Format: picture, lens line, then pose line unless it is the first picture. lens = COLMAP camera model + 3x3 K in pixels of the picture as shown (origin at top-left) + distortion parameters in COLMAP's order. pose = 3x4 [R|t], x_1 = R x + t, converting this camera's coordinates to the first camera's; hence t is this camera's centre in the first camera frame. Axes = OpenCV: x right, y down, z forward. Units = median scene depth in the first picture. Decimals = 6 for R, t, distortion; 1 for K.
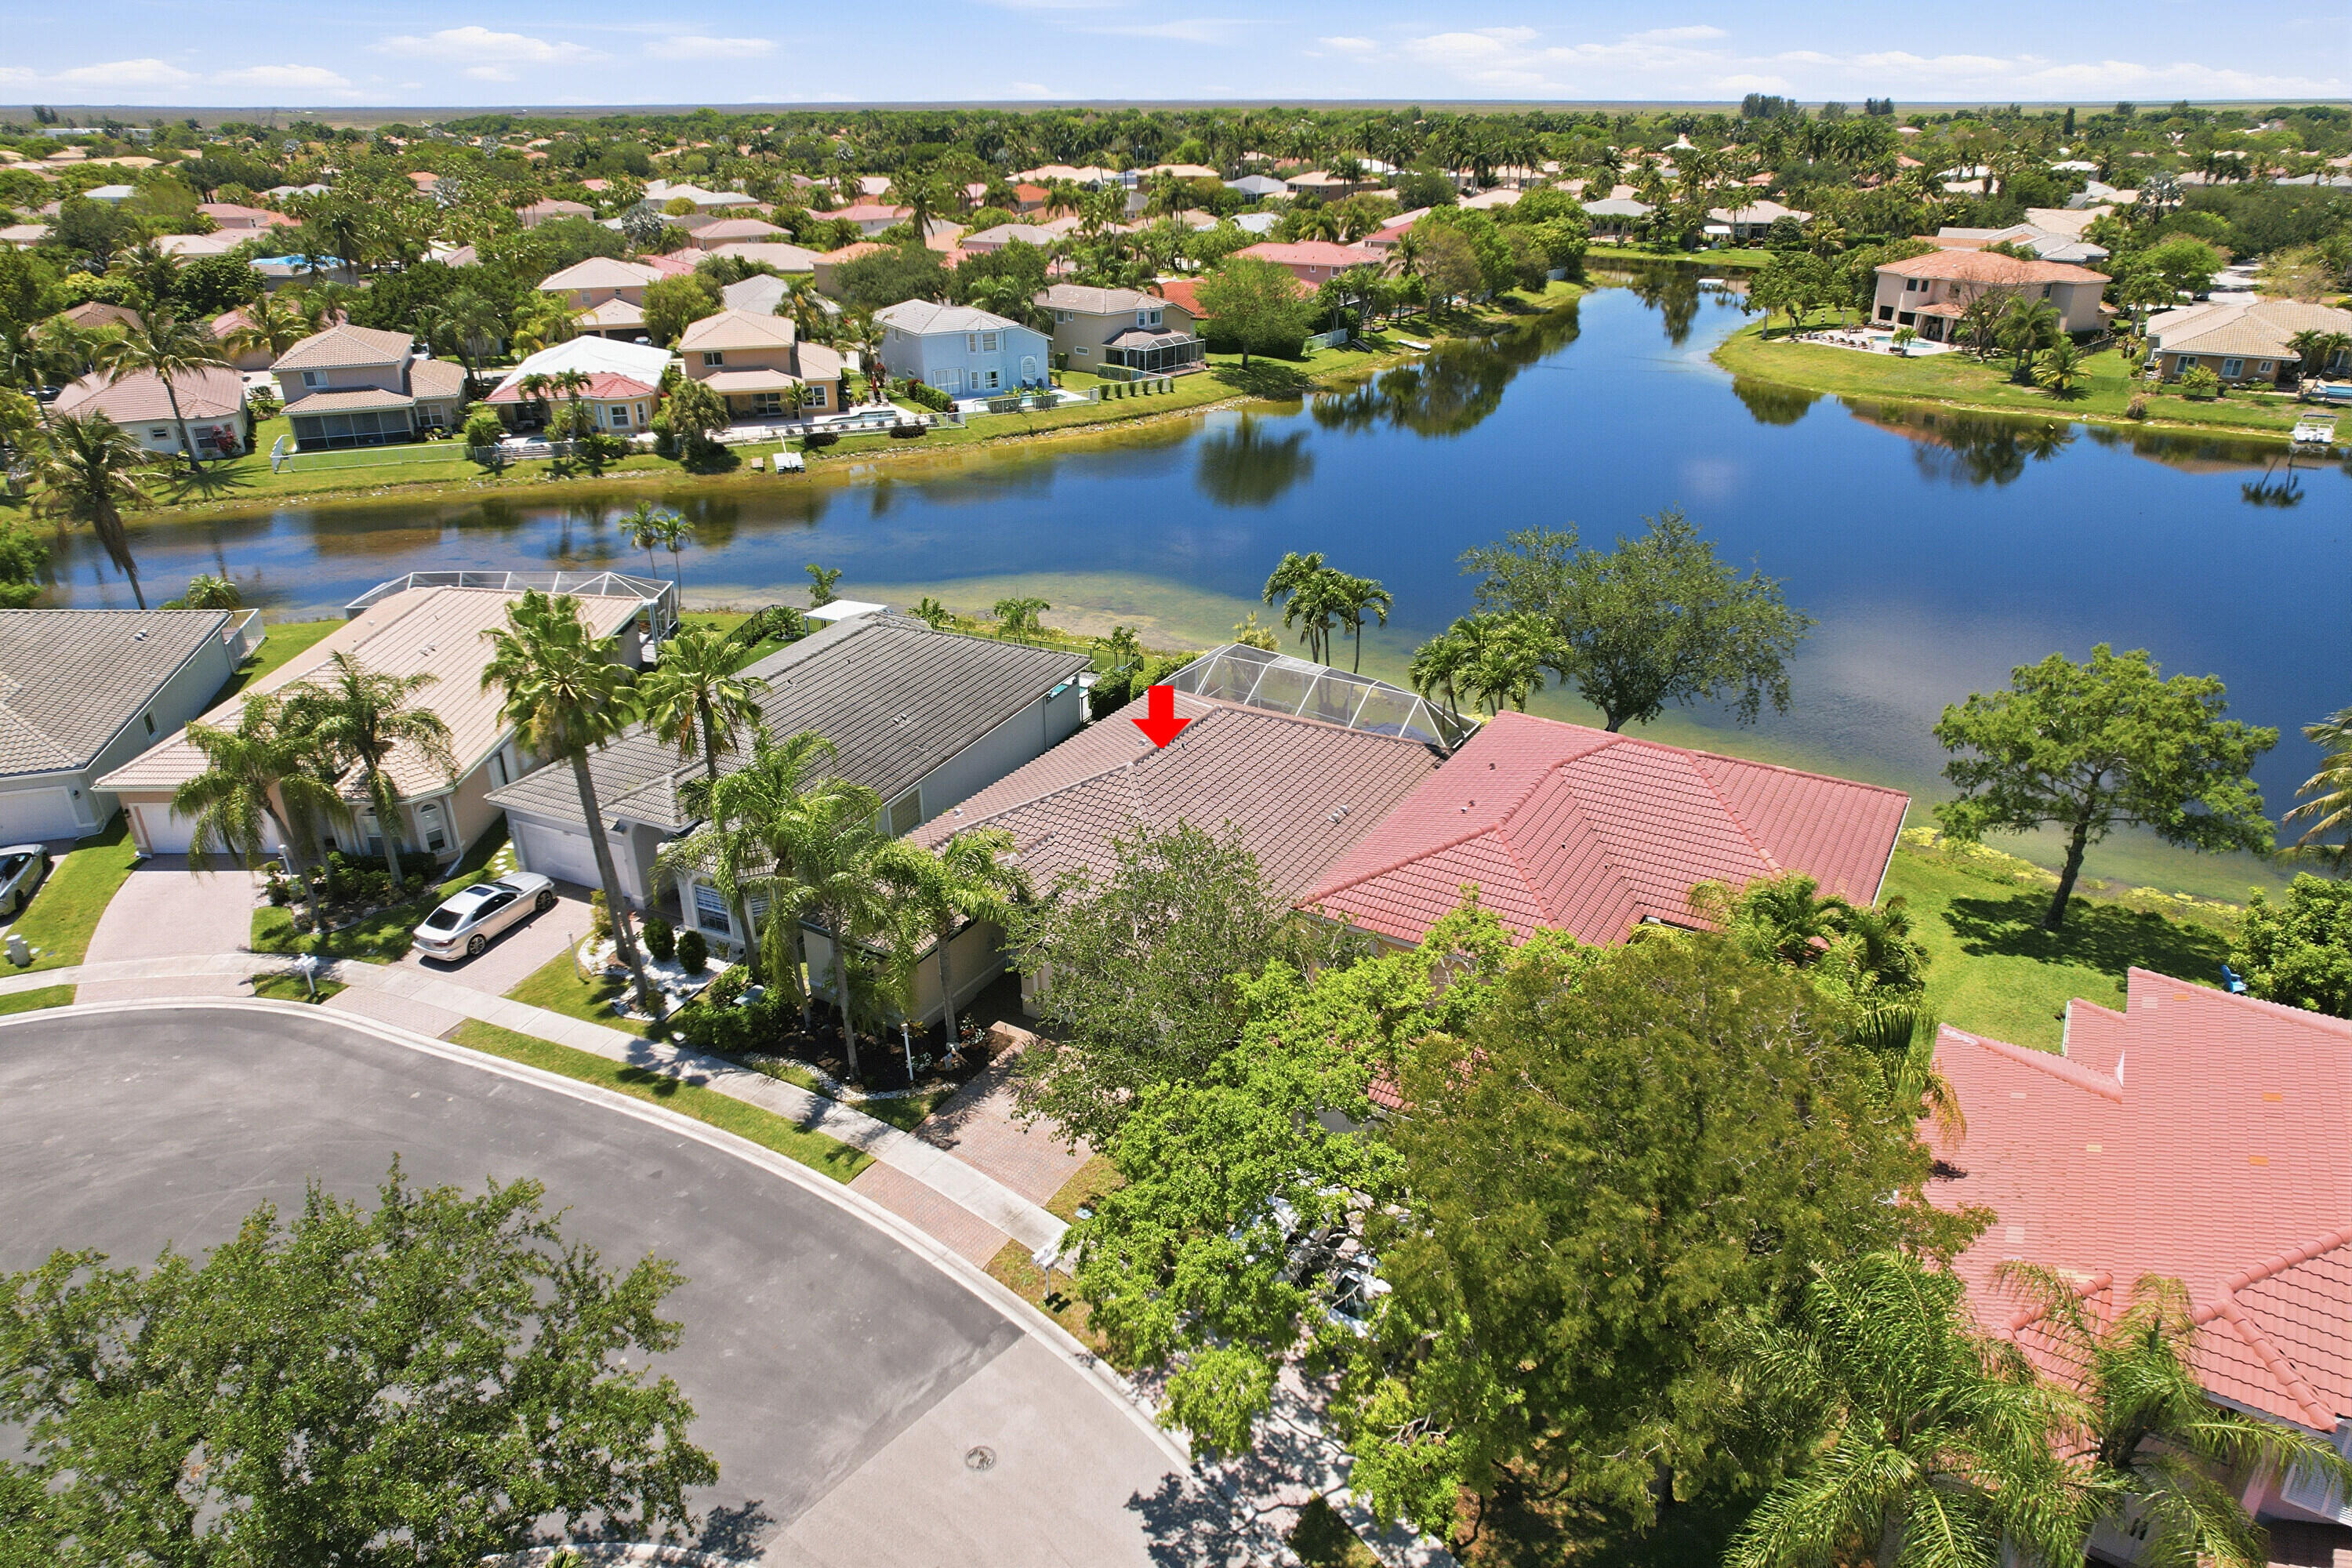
lens RADIAL K [[1492.0, 0, 1195.5], [0, 1492.0, 805.1], [0, 0, 1]] dist [-0.062371, 0.053126]
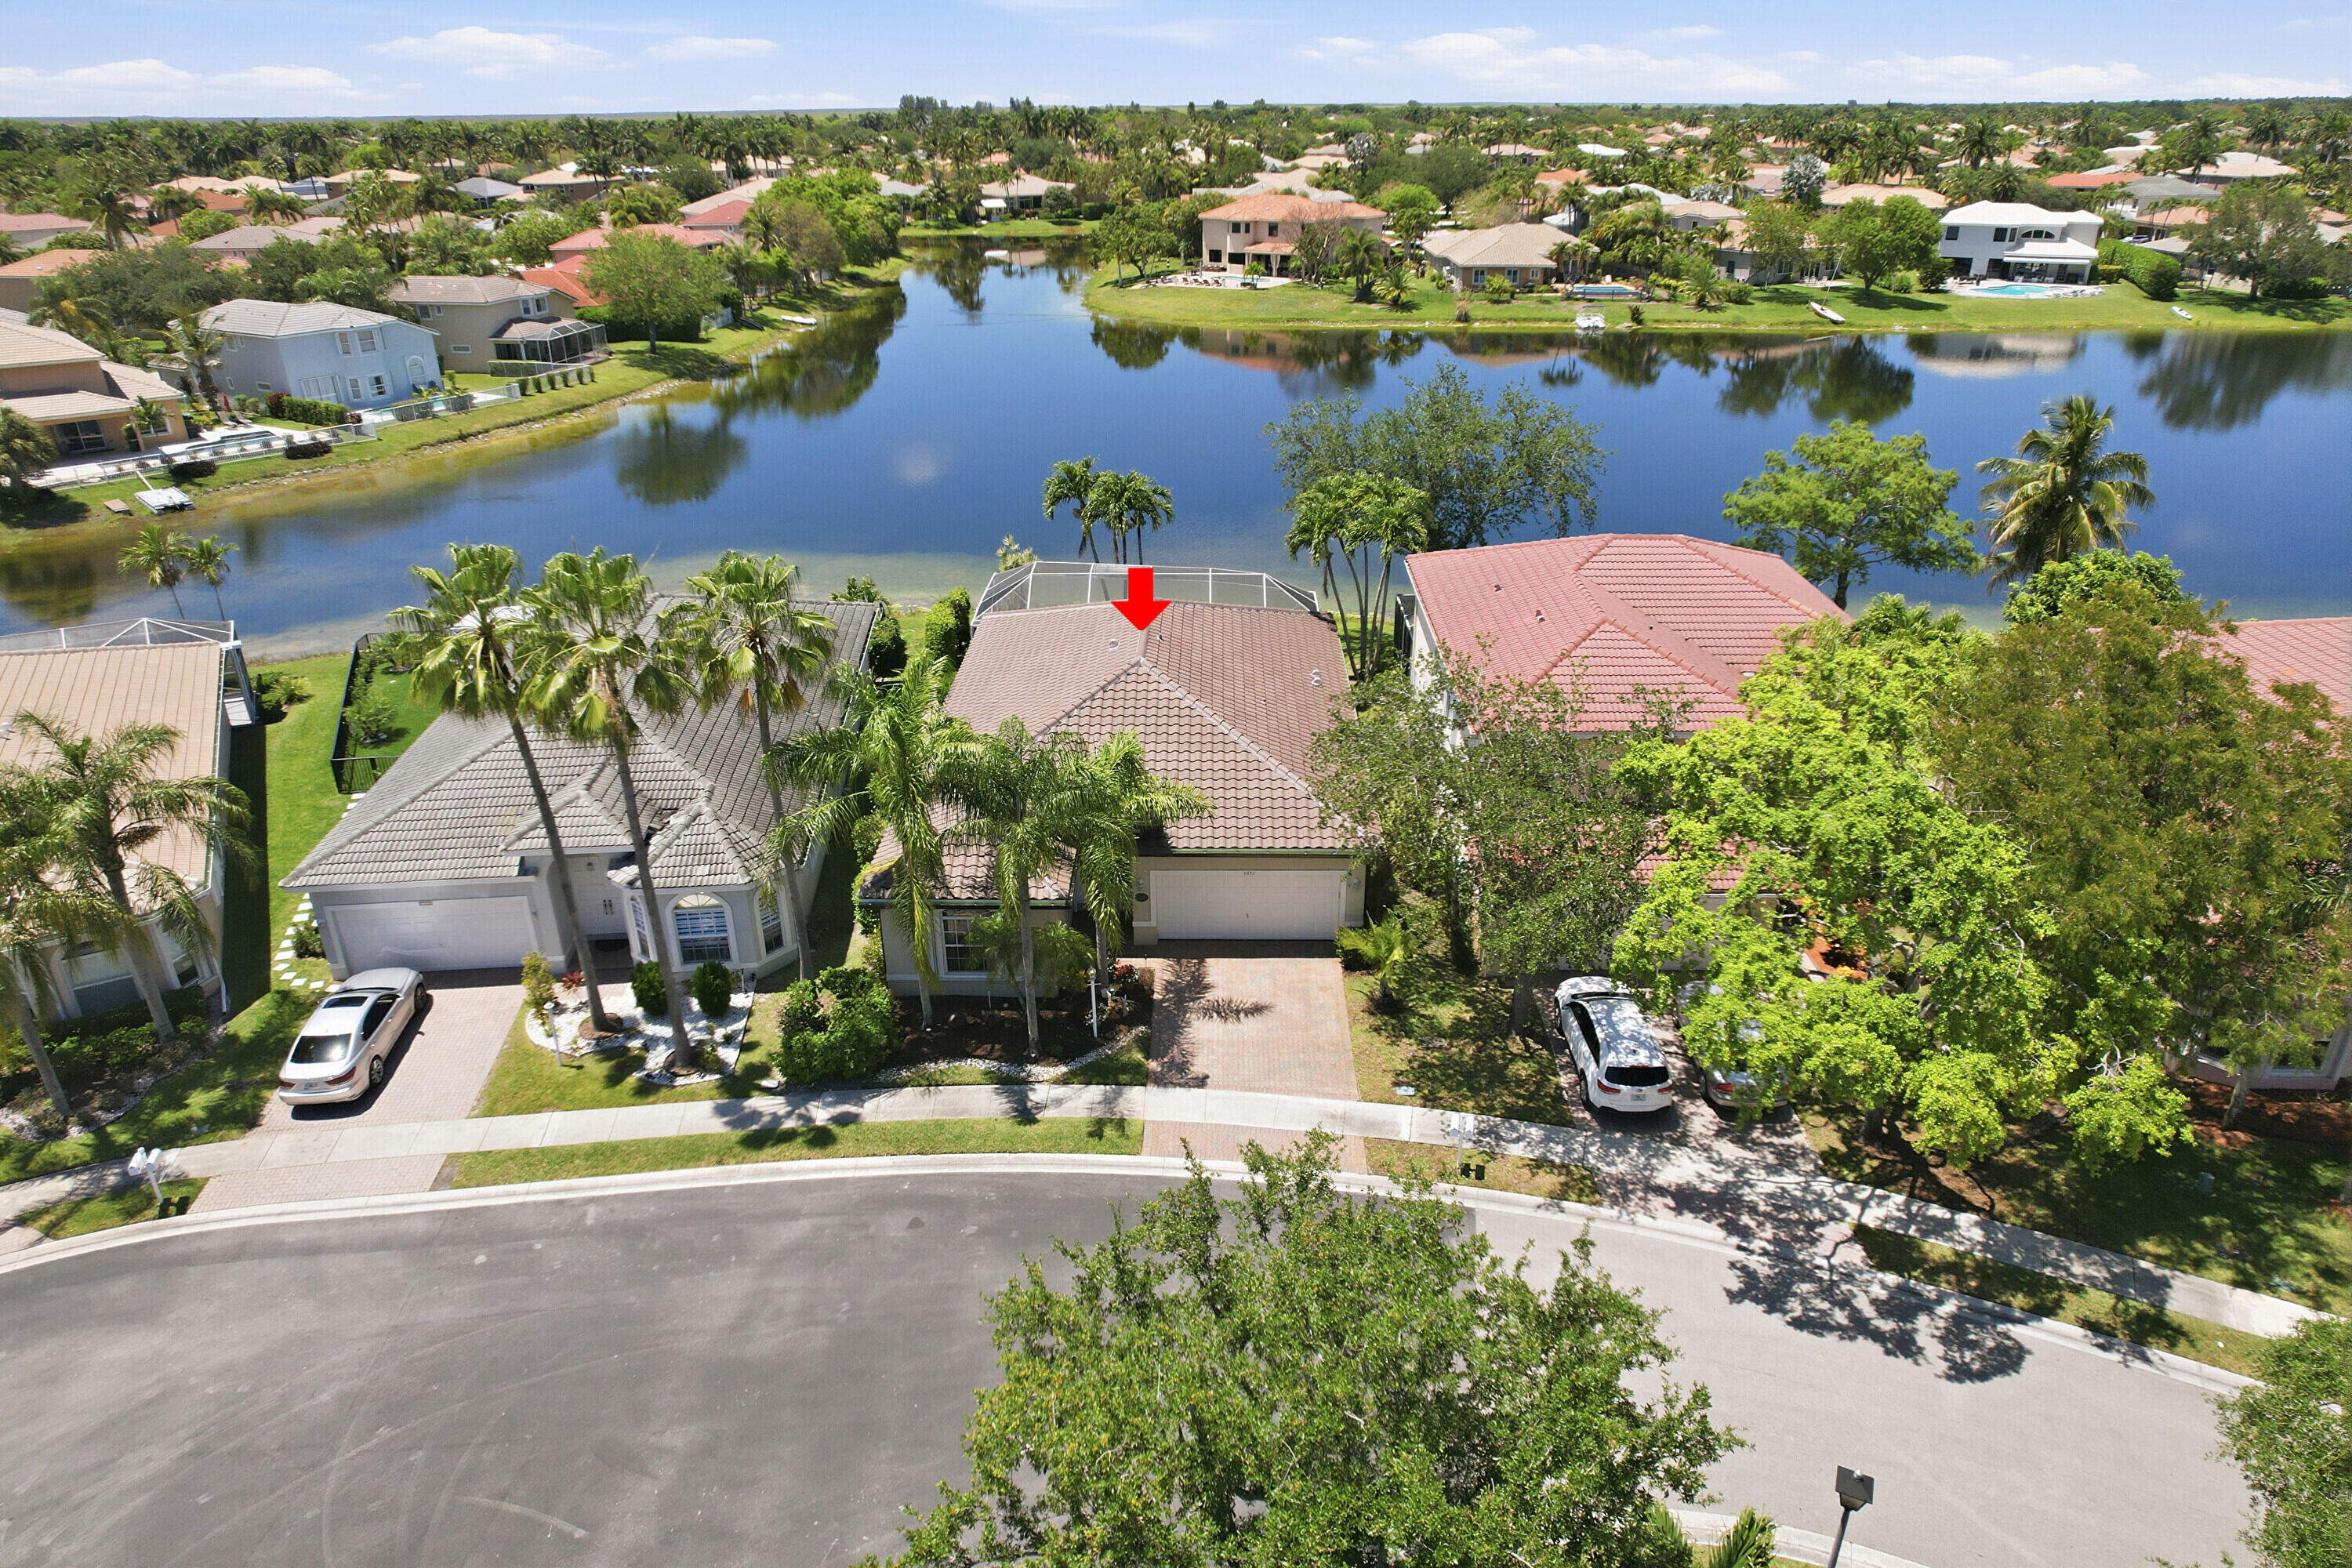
lens RADIAL K [[1492.0, 0, 1201.4], [0, 1492.0, 783.3], [0, 0, 1]] dist [-0.062371, 0.053126]
pose [[0.866494, -0.213983, 0.450998, -0.156976], [0.222058, 0.974381, 0.035673, 0.007996], [-0.447077, 0.069237, 0.891812, 0.061644]]
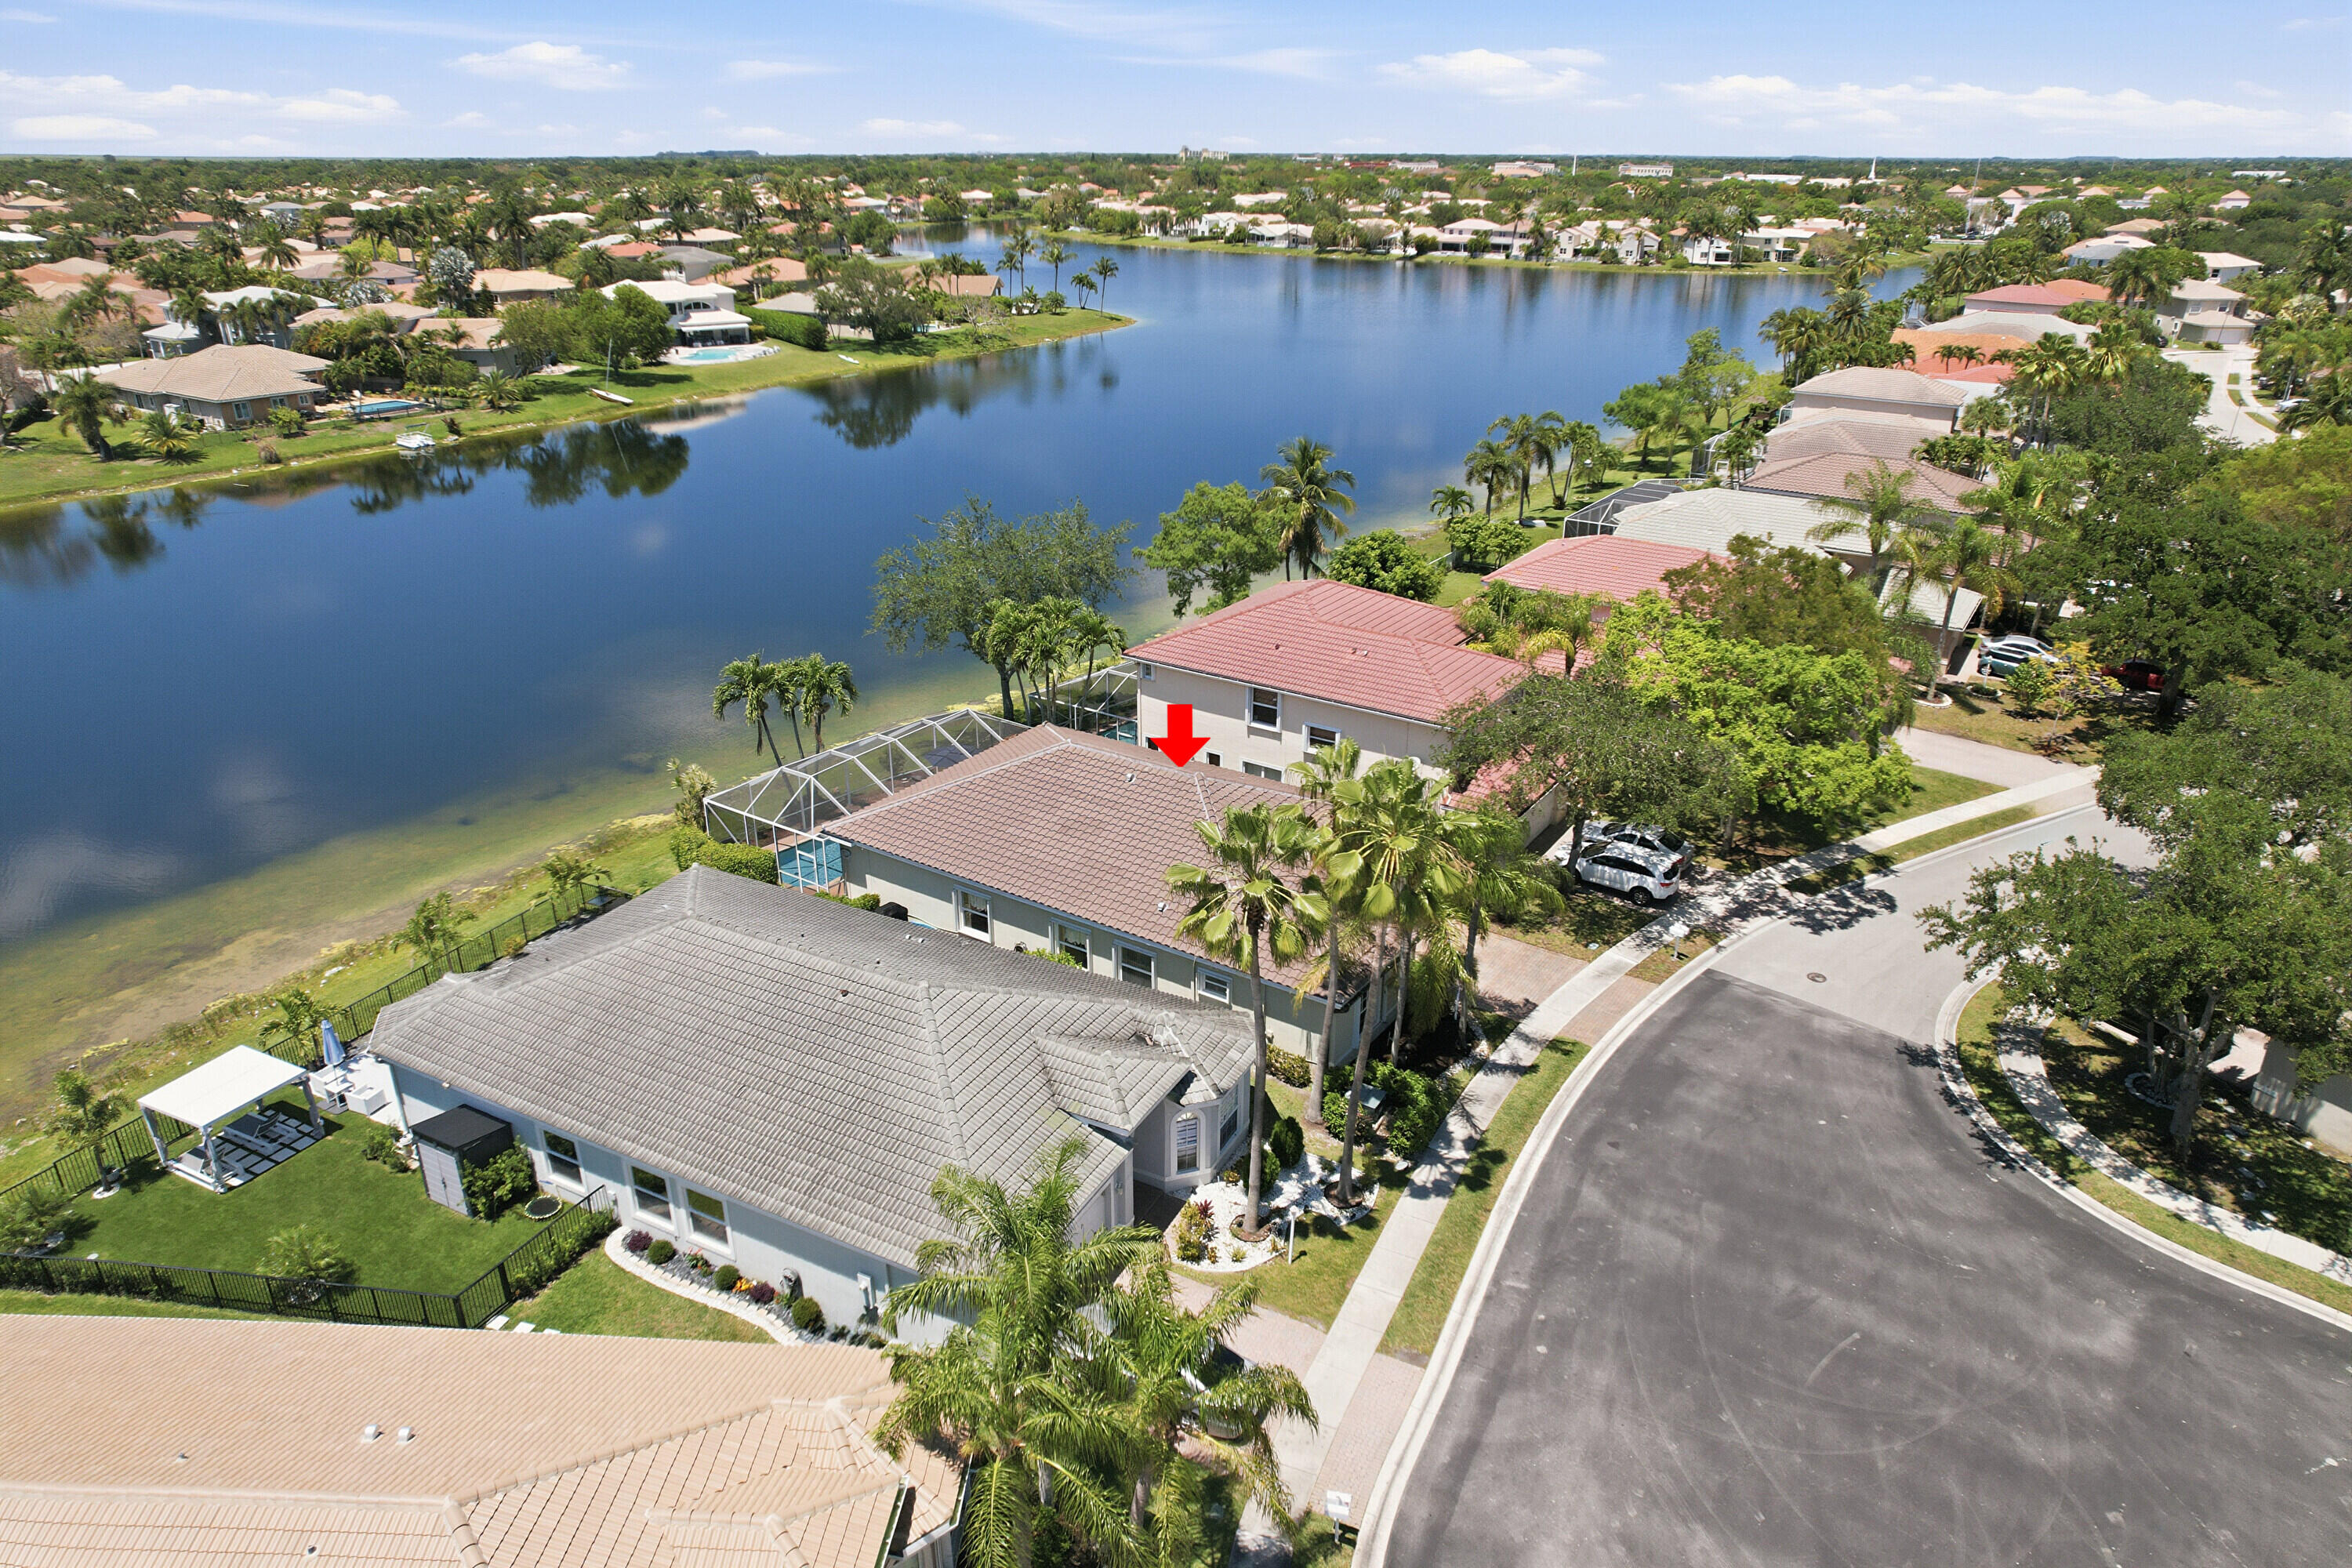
lens RADIAL K [[1492.0, 0, 1191.7], [0, 1492.0, 774.5], [0, 0, 1]] dist [-0.062371, 0.053126]
pose [[0.048197, -0.388019, 0.920390, -0.373635], [0.431724, 0.839034, 0.331114, -0.139146], [-0.900717, 0.381396, 0.207956, 0.276858]]
